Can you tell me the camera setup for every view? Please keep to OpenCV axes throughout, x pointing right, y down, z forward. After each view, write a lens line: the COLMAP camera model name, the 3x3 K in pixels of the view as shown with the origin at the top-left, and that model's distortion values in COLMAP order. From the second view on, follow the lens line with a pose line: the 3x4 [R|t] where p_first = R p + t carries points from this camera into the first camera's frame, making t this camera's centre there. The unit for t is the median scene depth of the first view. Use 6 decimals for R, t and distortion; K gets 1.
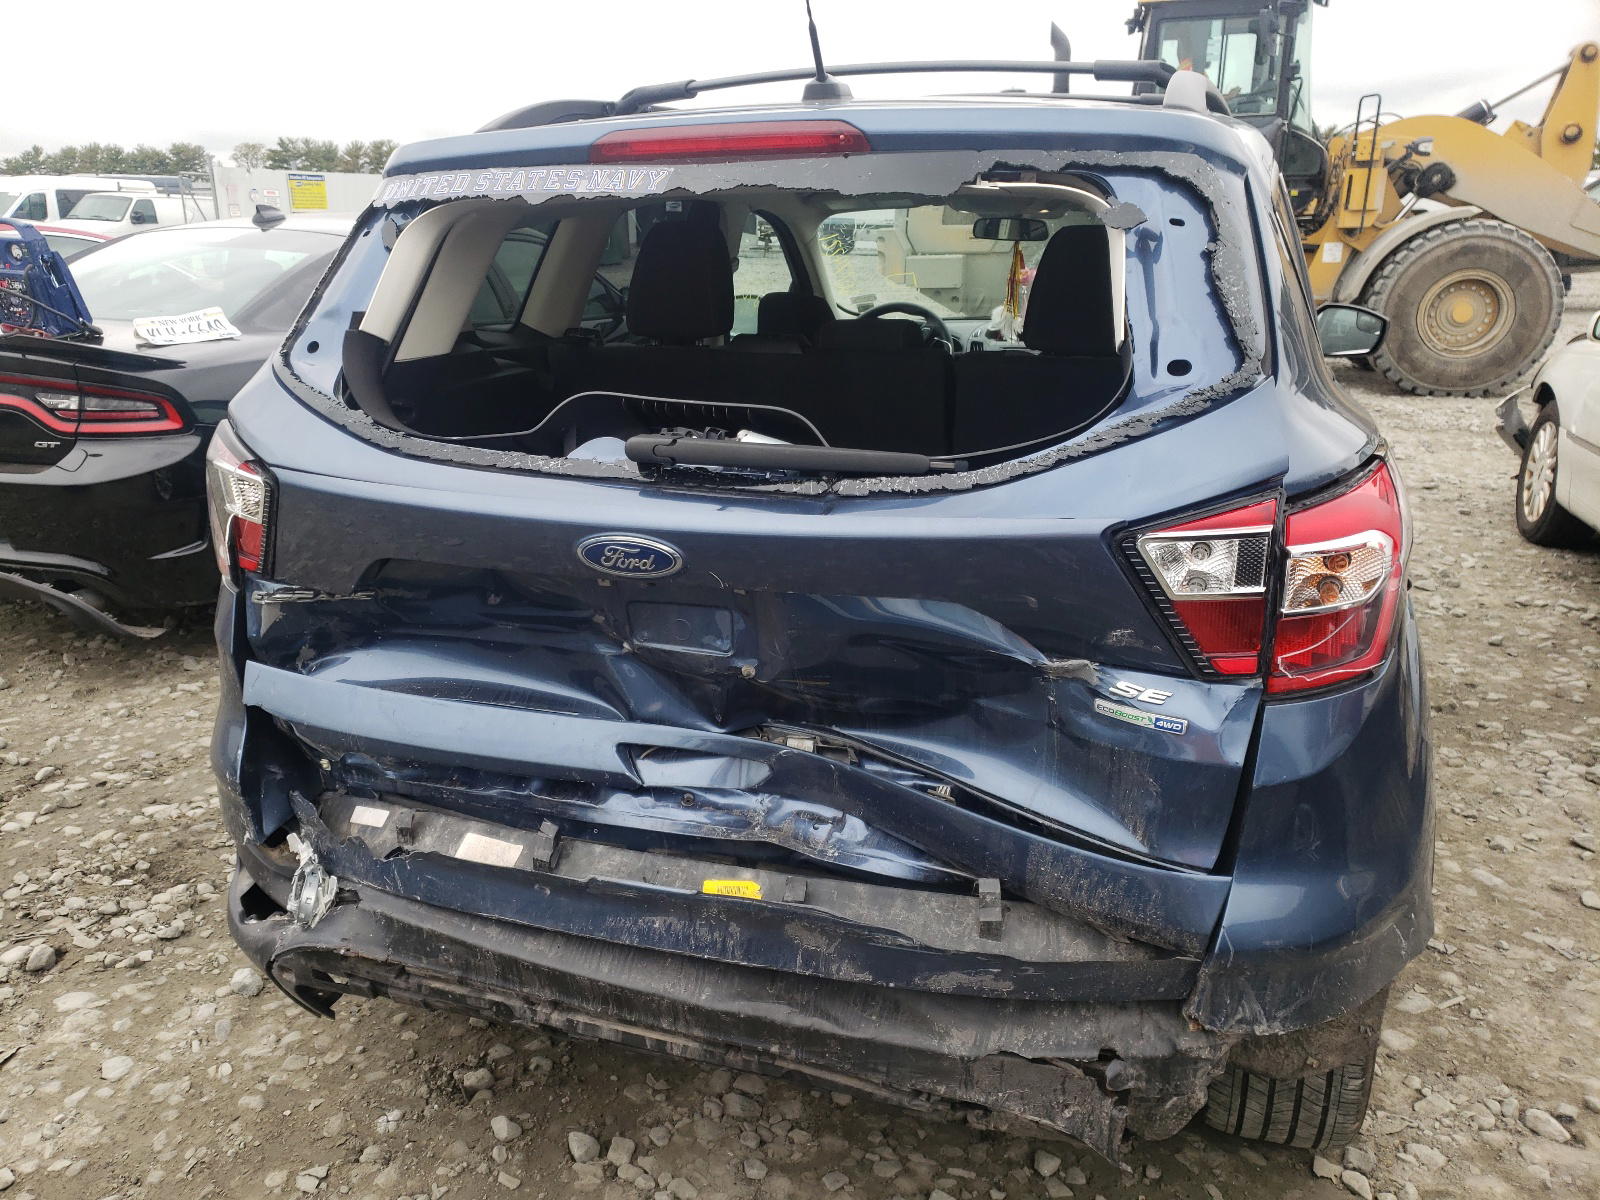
lens RADIAL K [[1331.5, 0, 799.8], [0, 1331.5, 602.0], [0, 0, 1]] dist [0.050871, -0.011064]
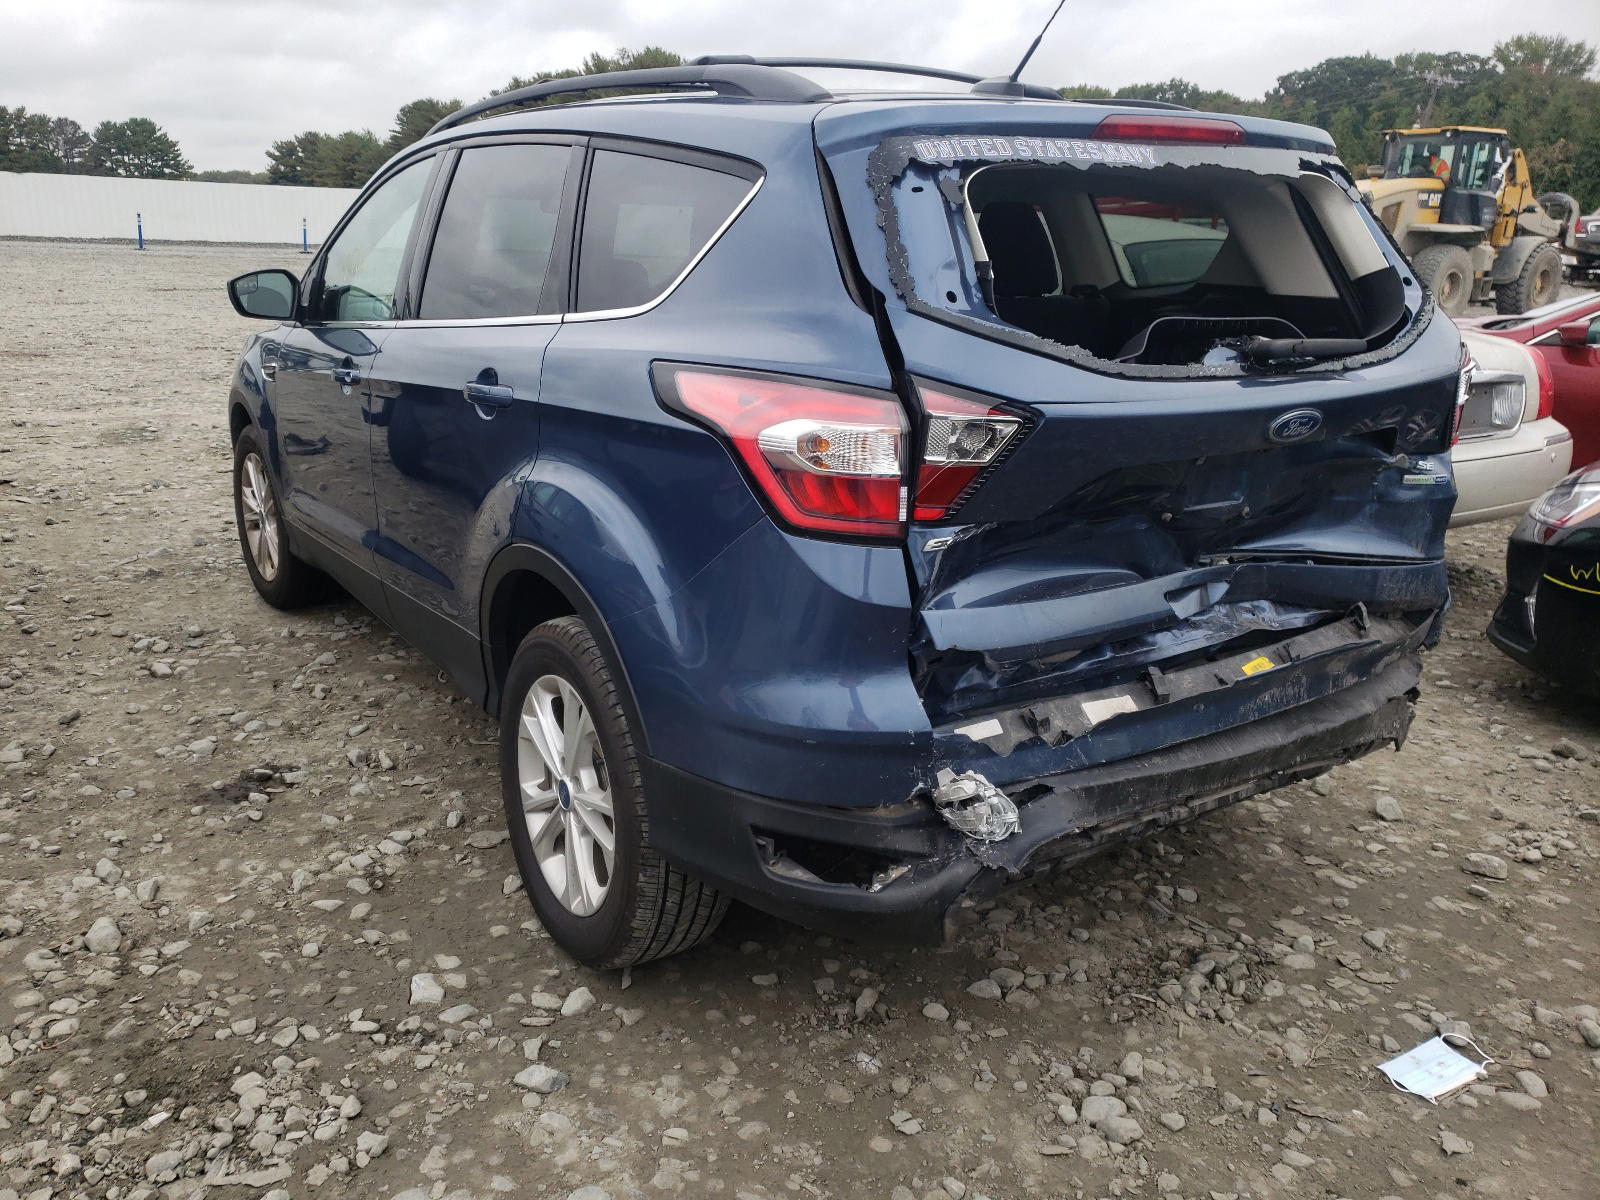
lens RADIAL K [[1207.0, 0, 799.3], [0, 1207.0, 597.5], [0, 0, 1]] dist [-0.001221, -0.000578]
pose [[0.589916, -0.206017, 0.780741, -1.299833], [0.213149, 0.972339, 0.095522, -0.078796], [-0.778824, 0.110064, 0.617511, 0.570921]]
